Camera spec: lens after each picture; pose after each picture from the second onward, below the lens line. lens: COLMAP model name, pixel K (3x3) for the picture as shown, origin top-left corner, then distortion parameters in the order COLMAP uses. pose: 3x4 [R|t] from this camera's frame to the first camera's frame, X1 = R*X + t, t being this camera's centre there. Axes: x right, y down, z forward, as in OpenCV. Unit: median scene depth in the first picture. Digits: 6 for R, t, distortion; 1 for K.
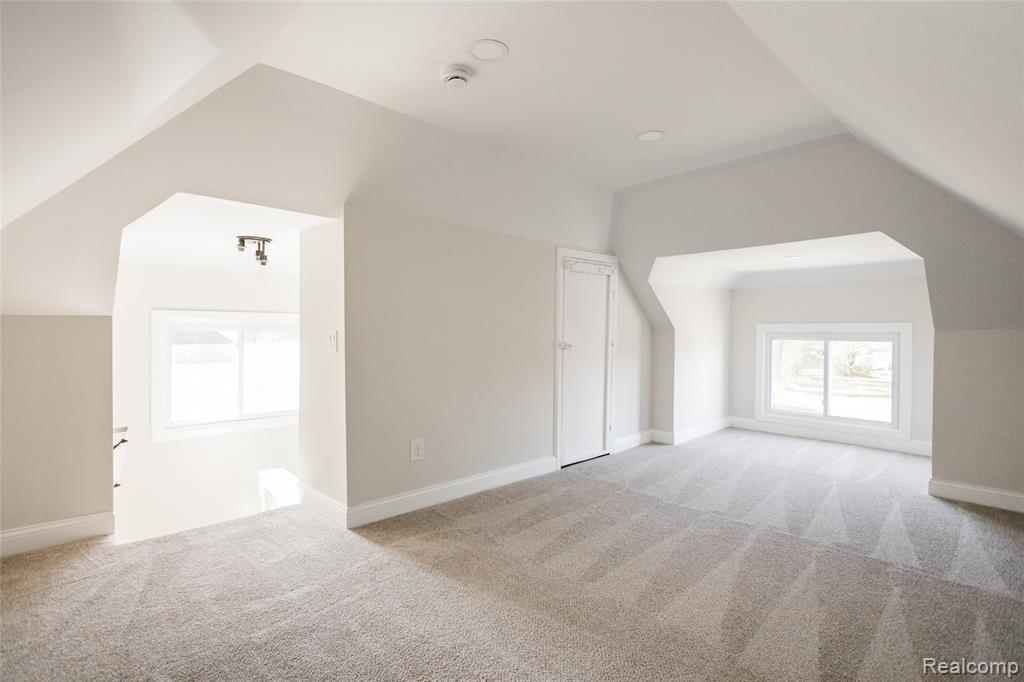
lens RADIAL K [[488.7, 0, 501.0], [0, 488.7, 338.3], [0, 0, 1]] dist [0.004596, 0.001185]
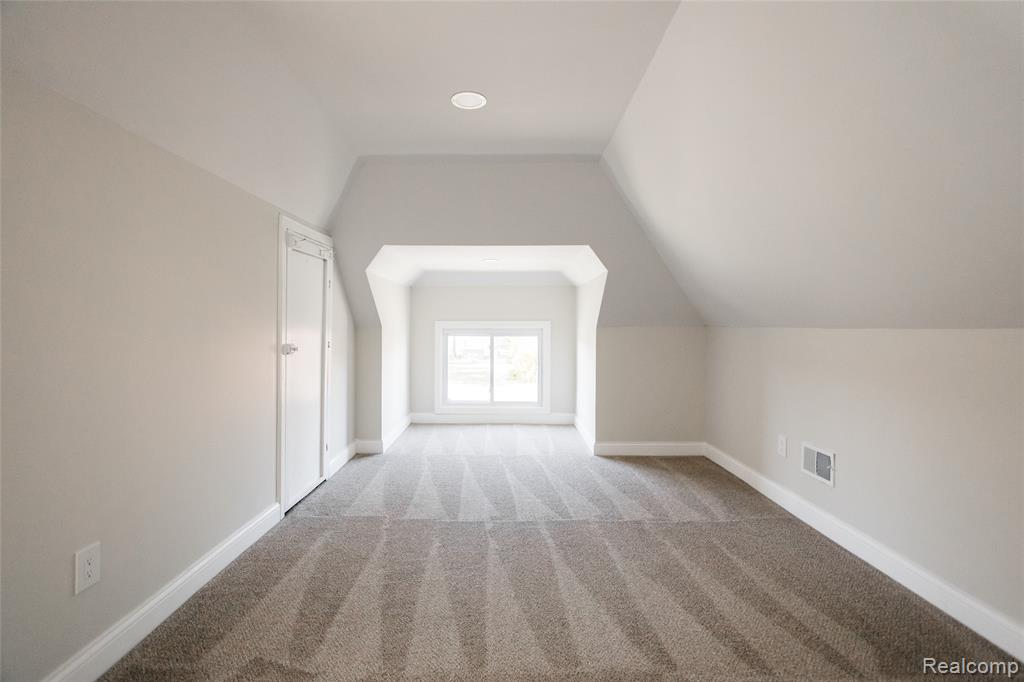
lens RADIAL K [[488.7, 0, 512.6], [0, 488.7, 333.8], [0, 0, 1]] dist [0.004596, 0.001185]
pose [[0.683226, -0.012060, 0.730107, -0.180641], [0.012841, 0.999907, 0.004500, -0.007224], [-0.730094, 0.006300, 0.683318, 0.247604]]
